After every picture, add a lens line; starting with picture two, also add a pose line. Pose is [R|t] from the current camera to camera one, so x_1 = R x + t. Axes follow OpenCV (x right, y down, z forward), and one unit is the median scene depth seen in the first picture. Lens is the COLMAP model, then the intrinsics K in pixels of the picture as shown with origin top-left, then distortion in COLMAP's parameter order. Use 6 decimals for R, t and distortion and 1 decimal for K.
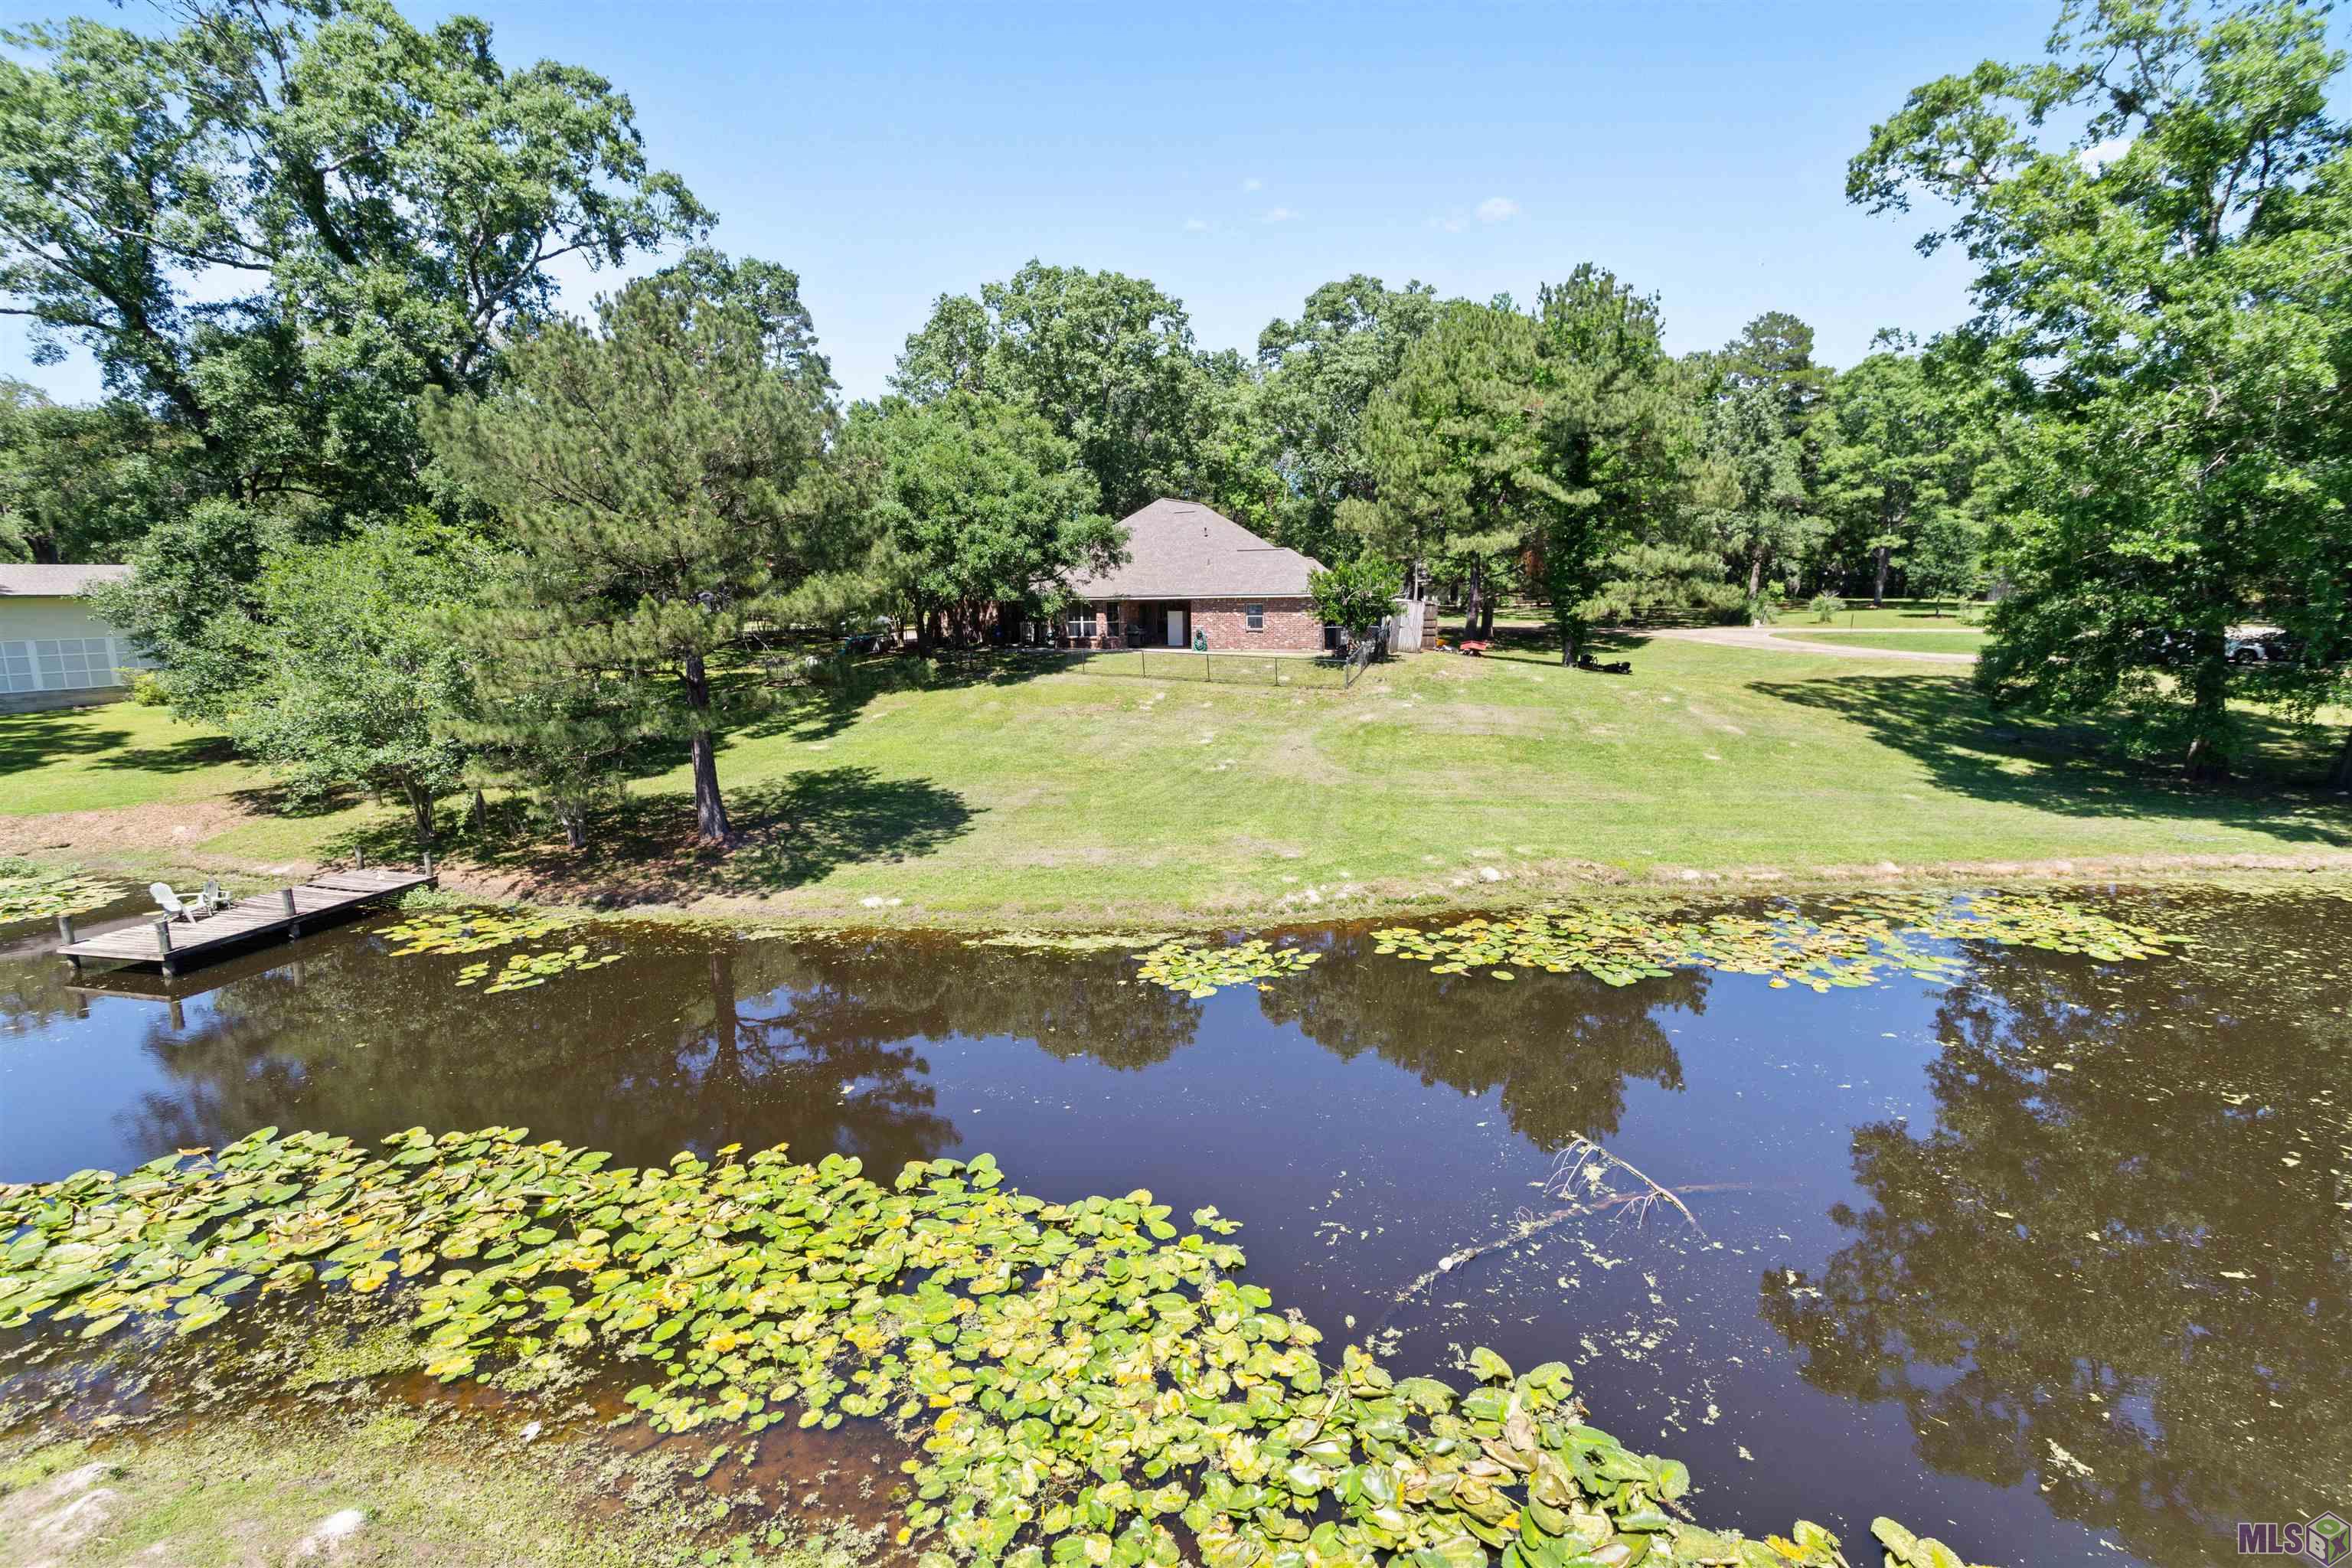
lens RADIAL K [[1112.8, 0, 1174.3], [0, 1112.8, 772.6], [0, 0, 1]] dist [0.001282, 0.003265]
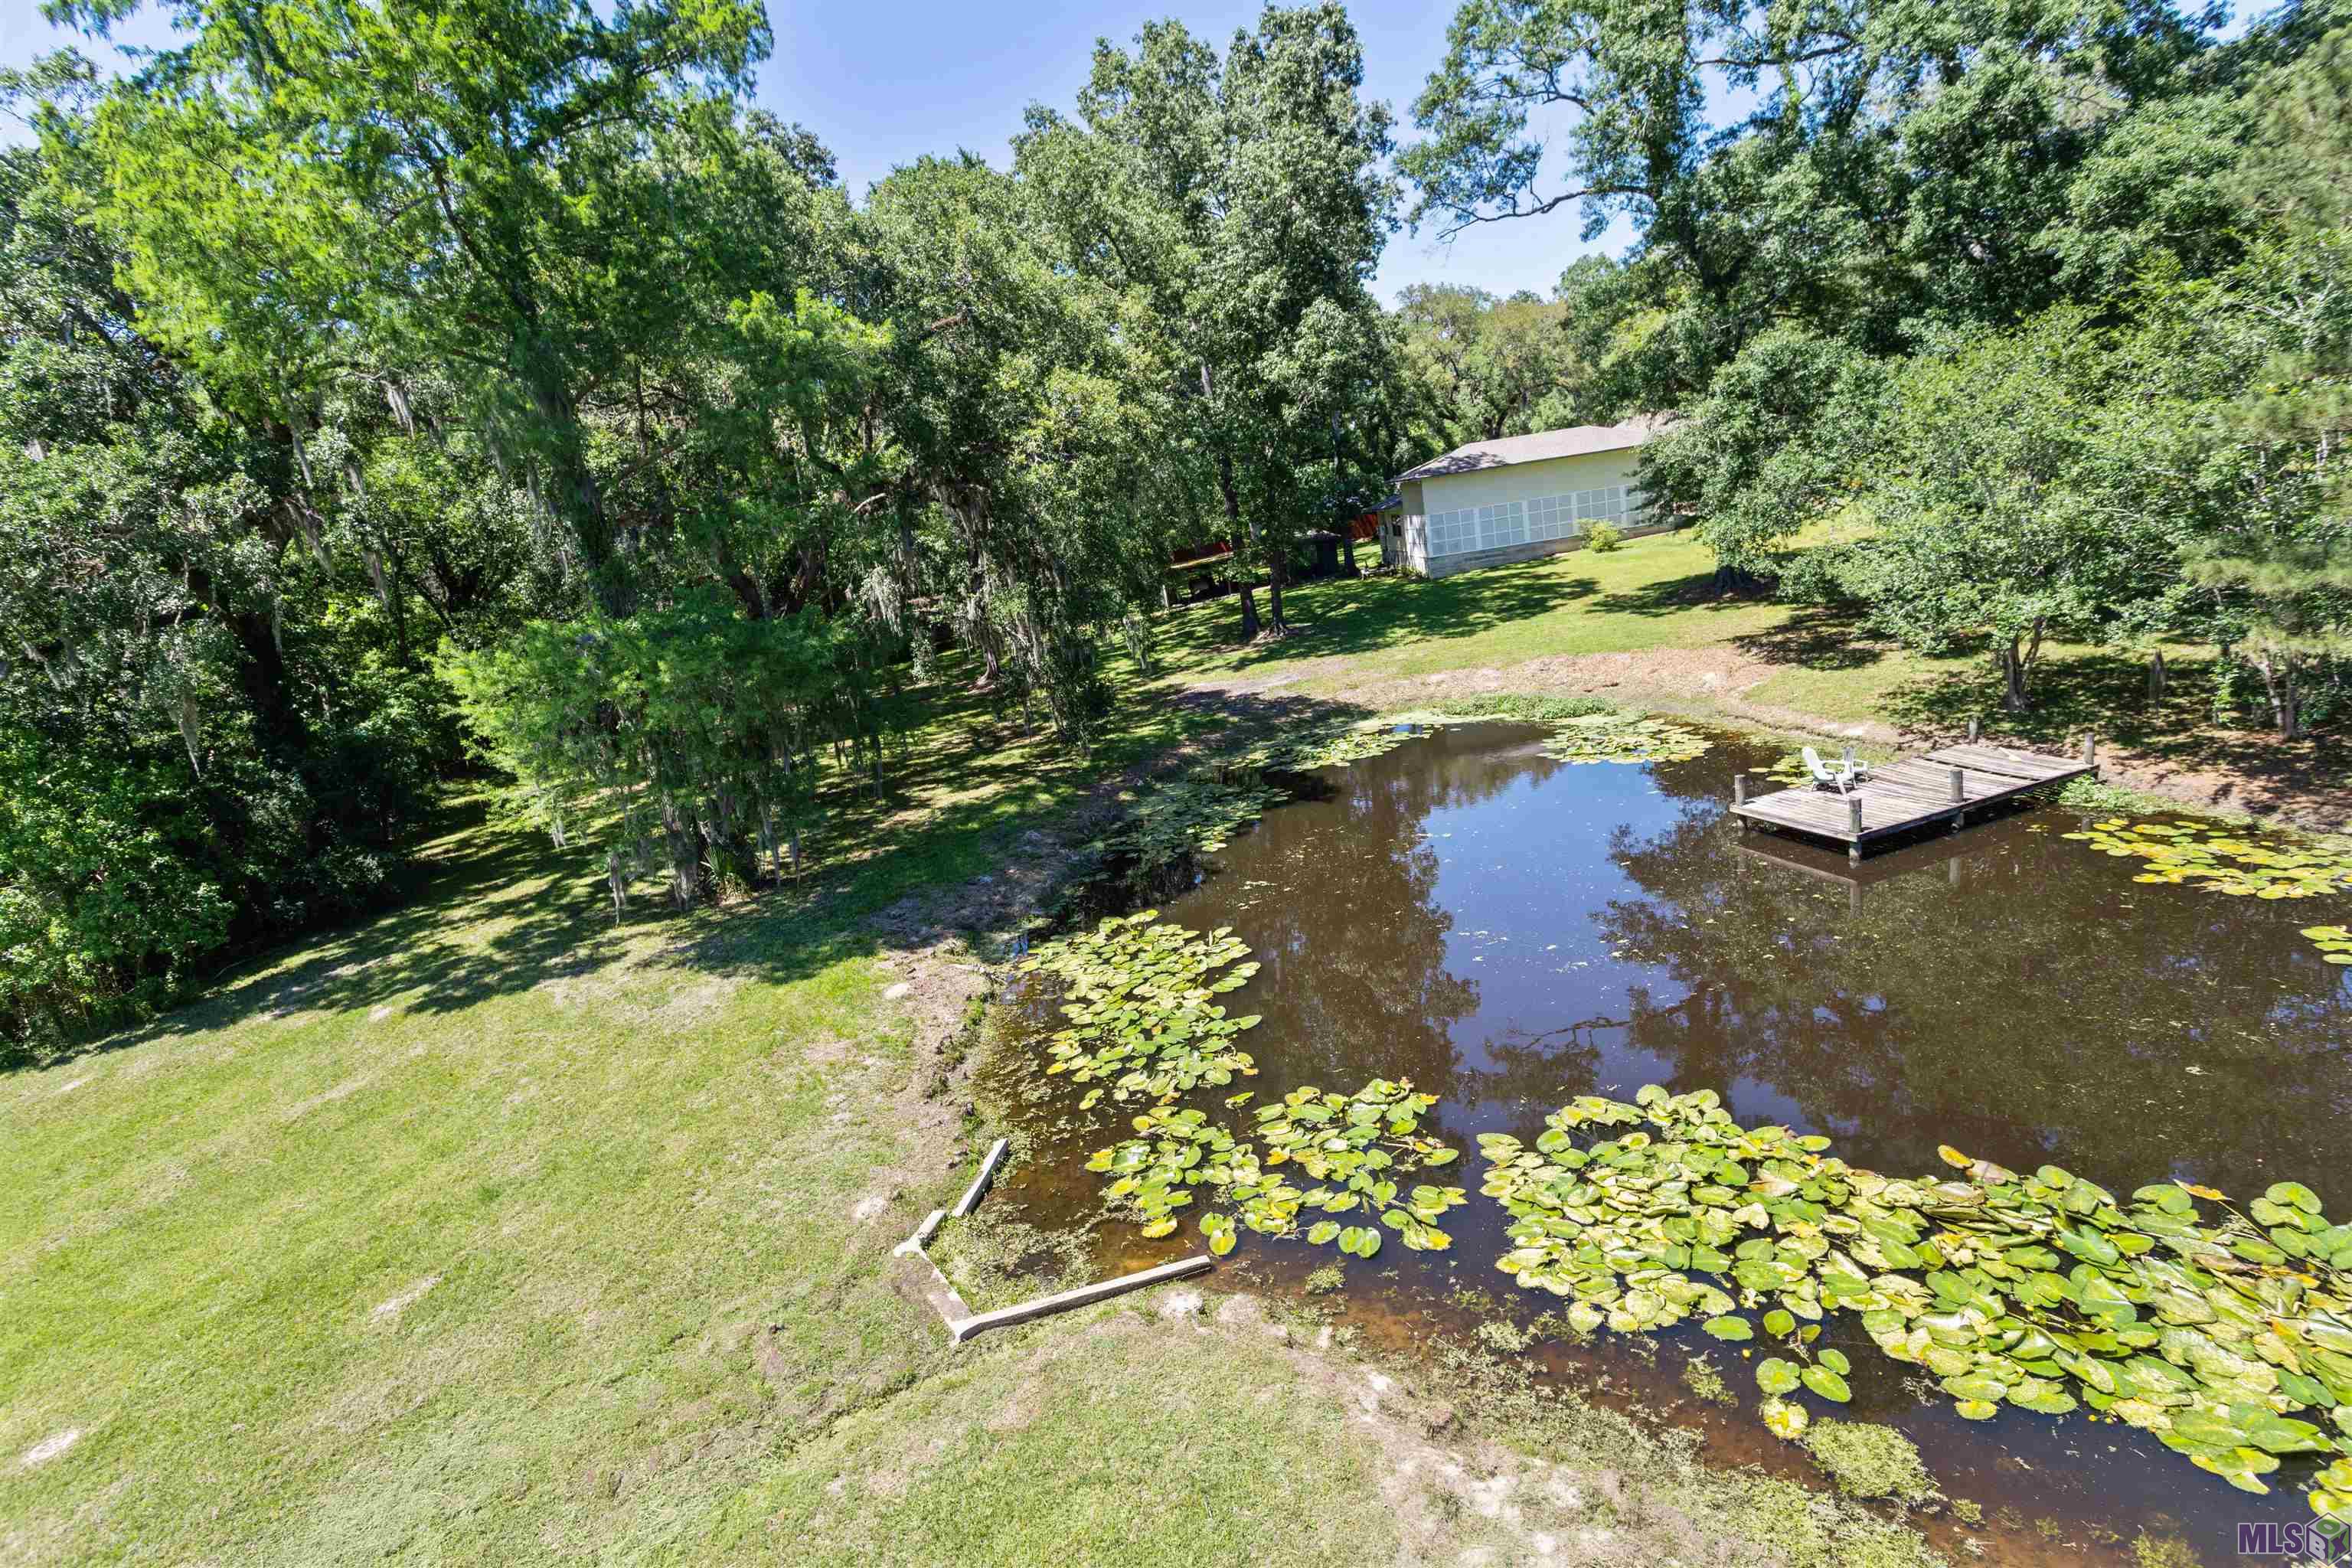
lens RADIAL K [[1112.8, 0, 1174.3], [0, 1112.8, 772.6], [0, 0, 1]] dist [0.001282, 0.003265]
pose [[0.538352, 0.127024, -0.833092, -0.346894], [-0.003431, 0.988897, 0.148563, -0.013322], [0.842713, -0.077121, 0.532810, 0.049660]]
